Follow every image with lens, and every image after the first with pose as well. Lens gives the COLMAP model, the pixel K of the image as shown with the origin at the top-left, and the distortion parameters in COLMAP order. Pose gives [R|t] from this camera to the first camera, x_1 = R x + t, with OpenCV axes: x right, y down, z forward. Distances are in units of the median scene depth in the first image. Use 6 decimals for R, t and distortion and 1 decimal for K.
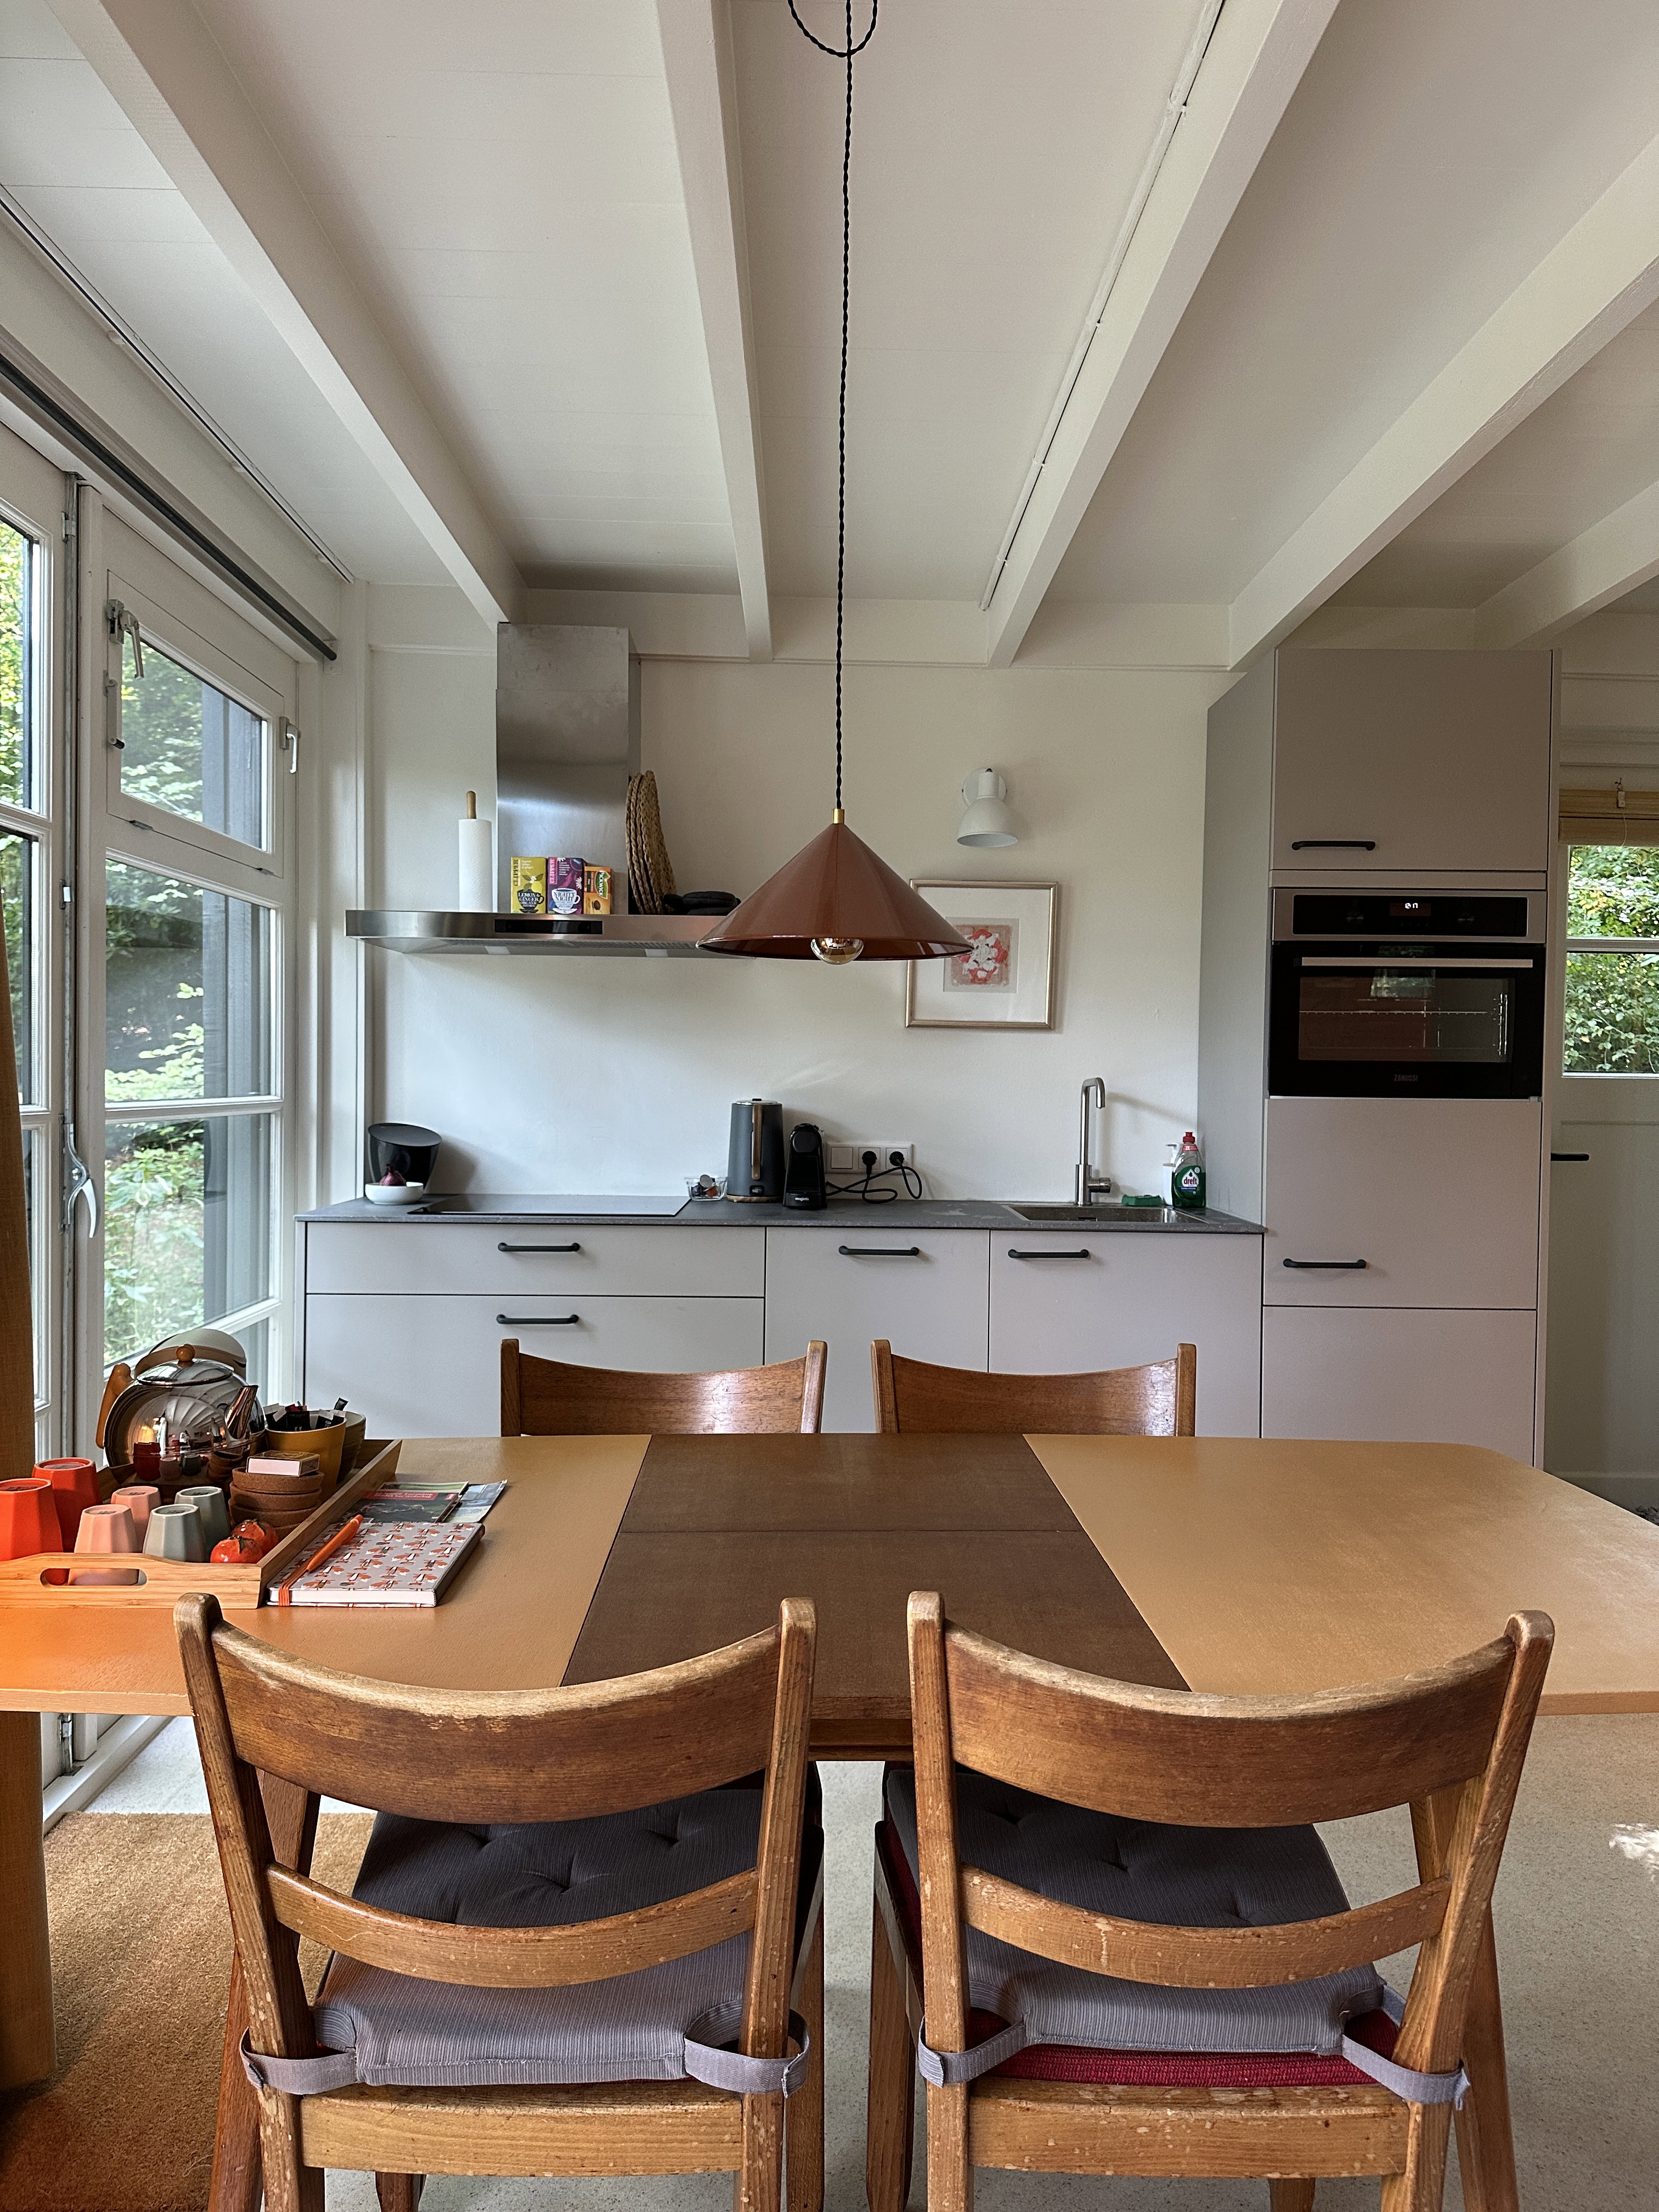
lens RADIAL K [[1517.4, 0, 829.5], [0, 1517.4, 1106.0], [0, 0, 1]] dist [0.003954, 0.000101]
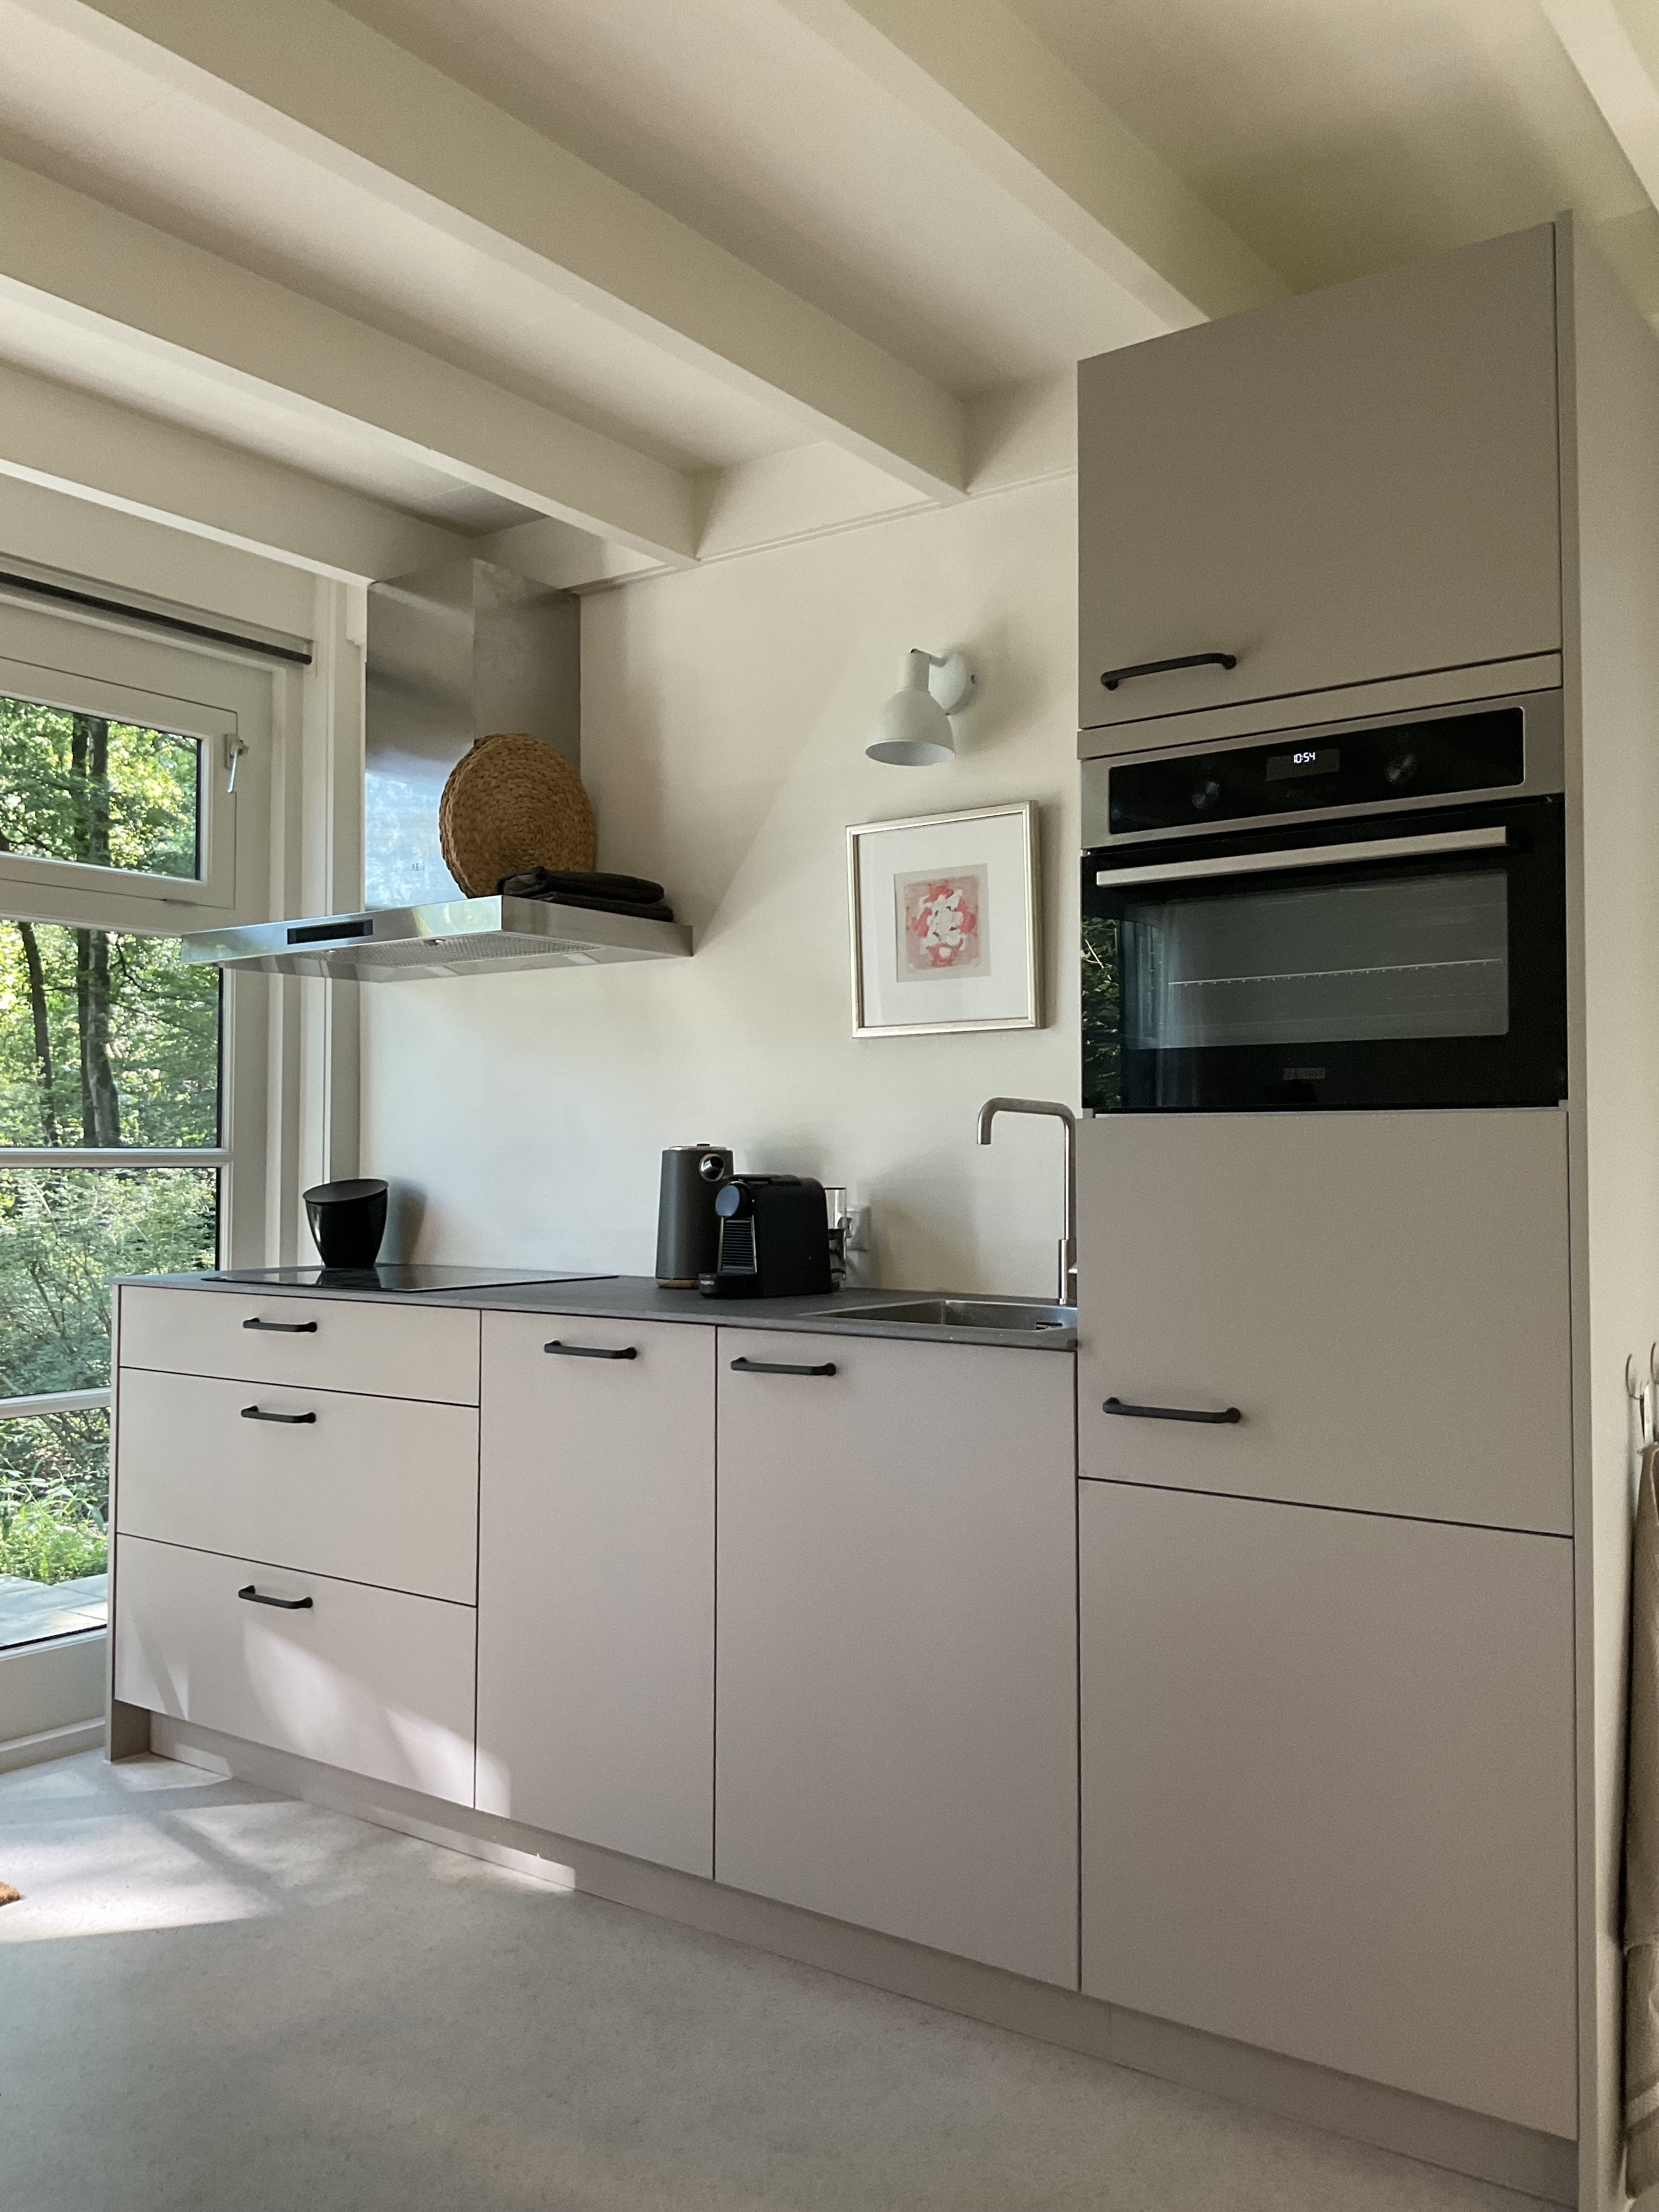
lens RADIAL K [[1872.6, 0, 829.5], [0, 1872.6, 1106.0], [0, 0, 1]] dist [0.034293, -0.000250]
pose [[0.793078, -0.029852, -0.608388, 0.594930], [-0.002324, 0.998643, -0.052030, 0.025369], [0.609116, 0.042677, 0.791932, 0.338527]]
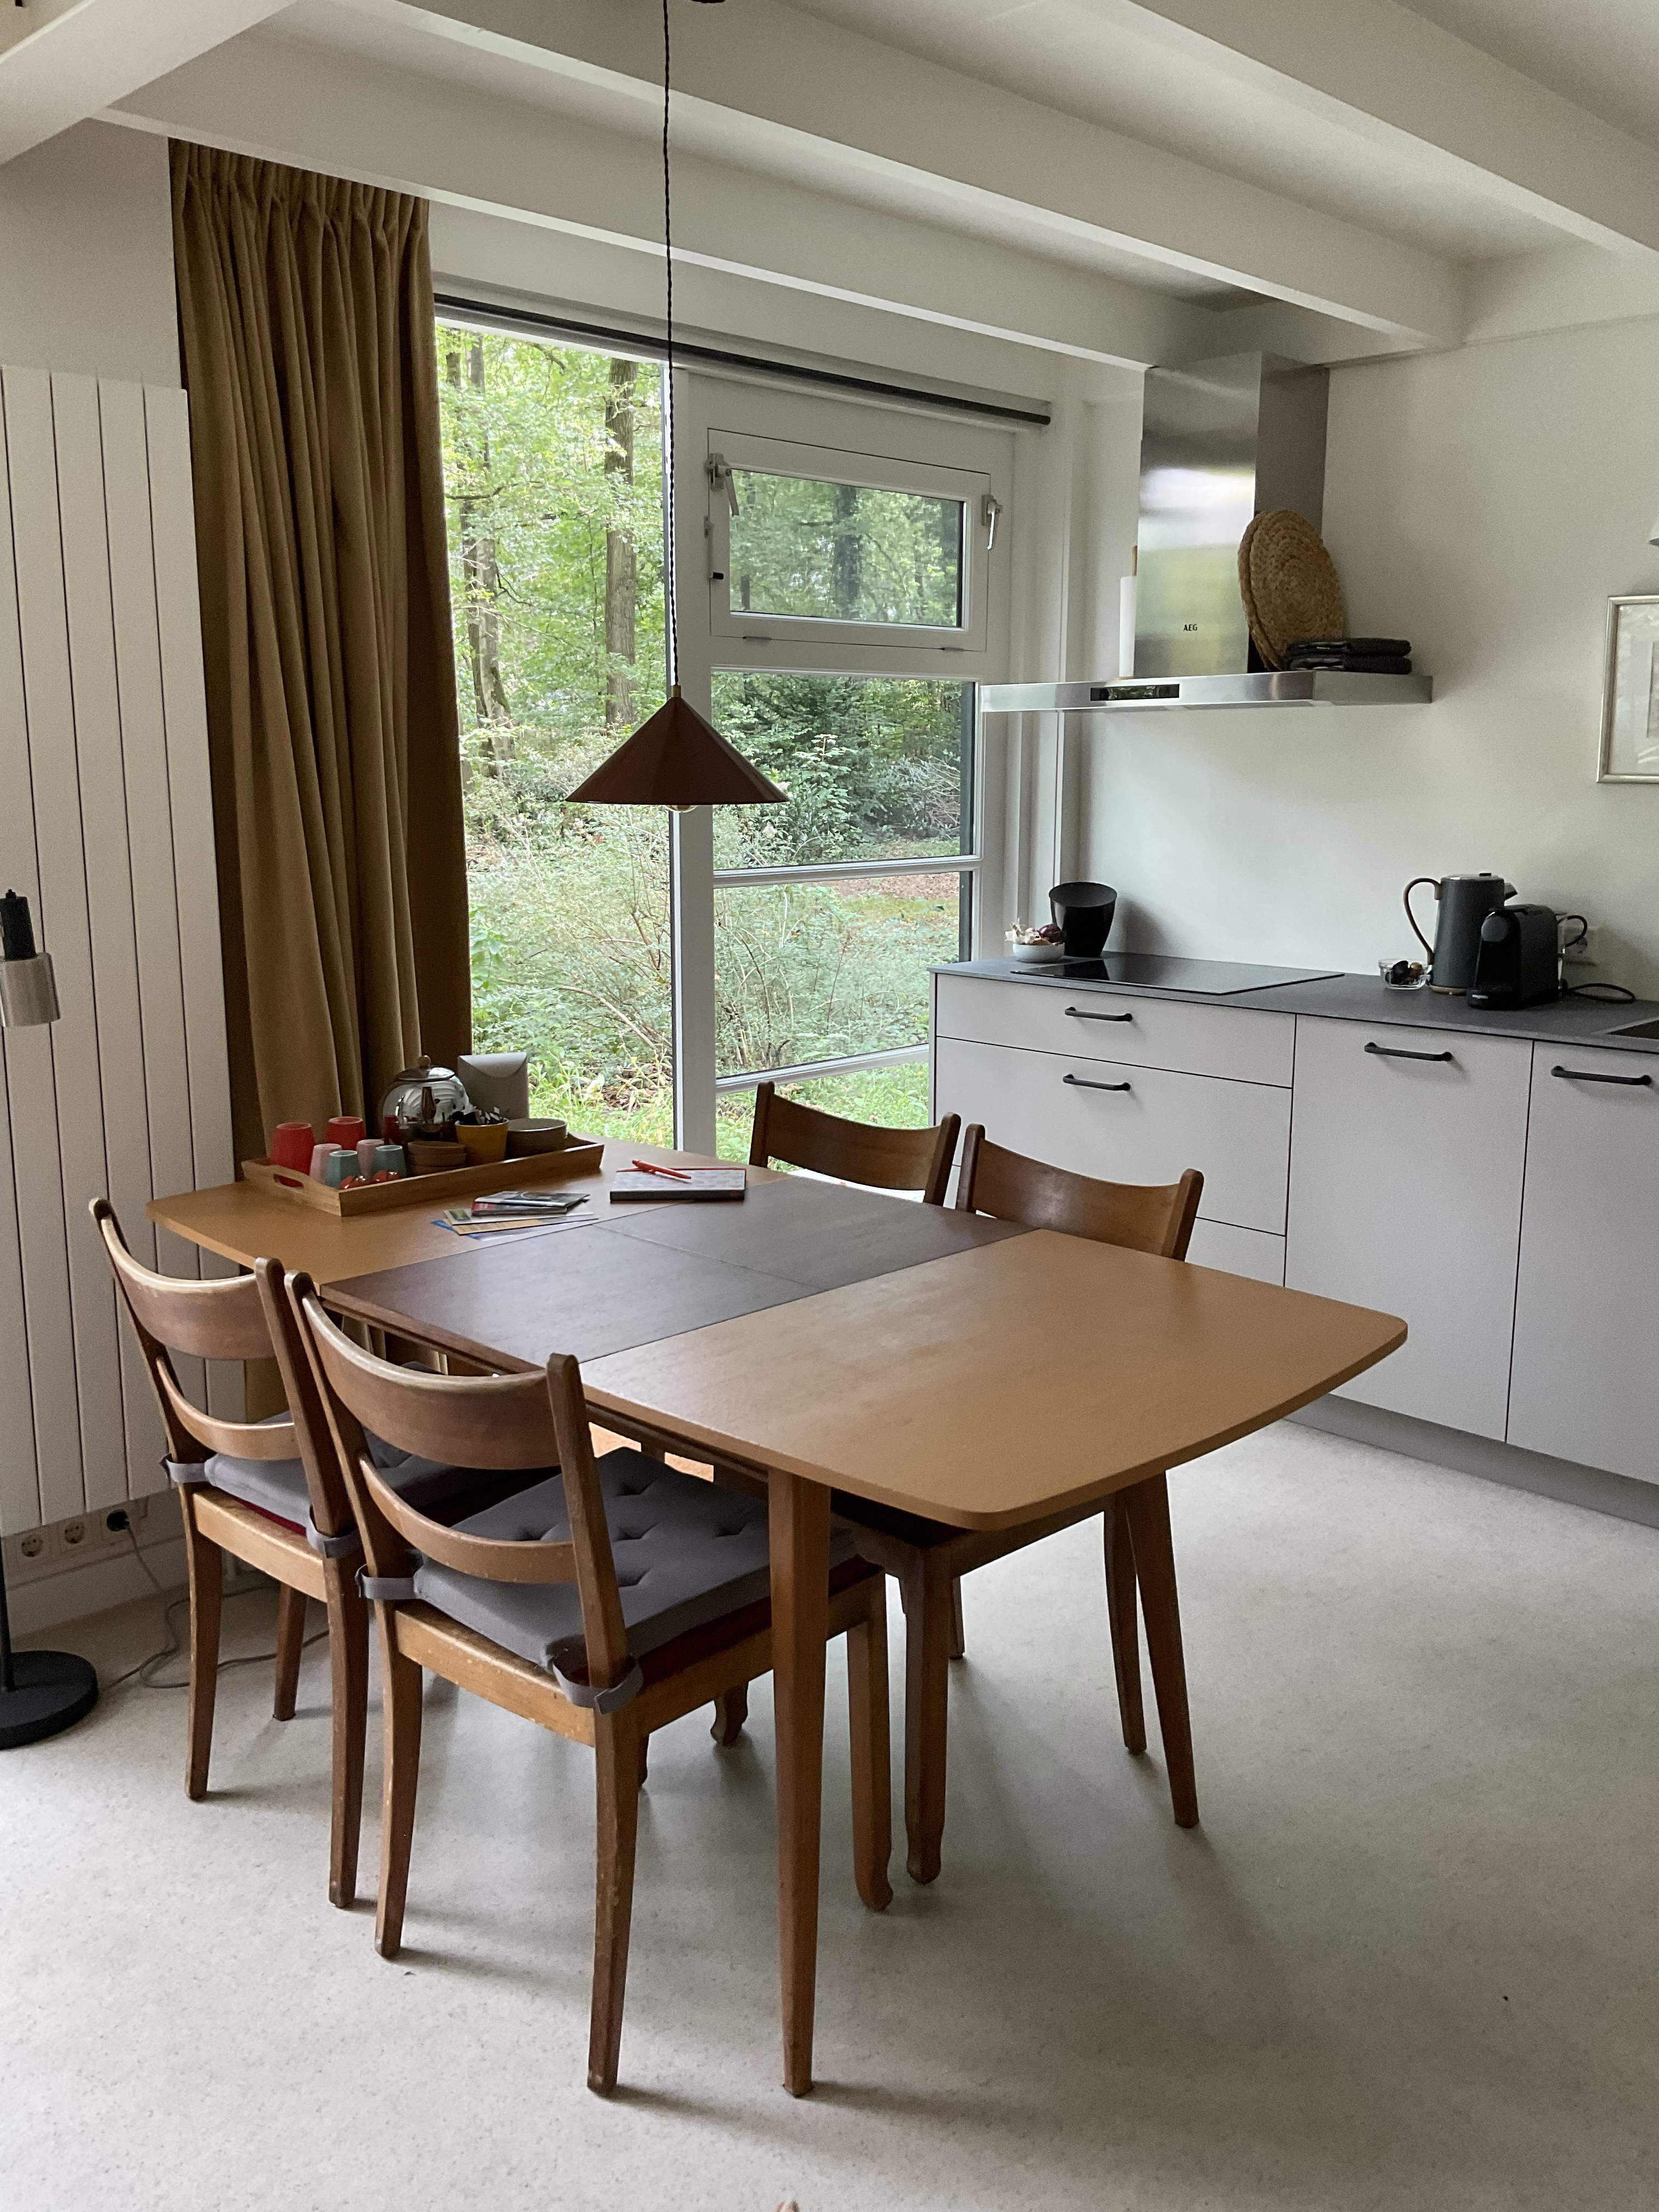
lens RADIAL K [[1841.1, 0, 829.5], [0, 1841.1, 1106.0], [0, 0, 1]] dist [0.005083, -0.000673]
pose [[0.672912, 0.123394, -0.729358, 0.545101], [-0.007094, 0.987020, 0.160441, -0.040052], [0.739689, -0.102789, 0.665053, 0.021919]]
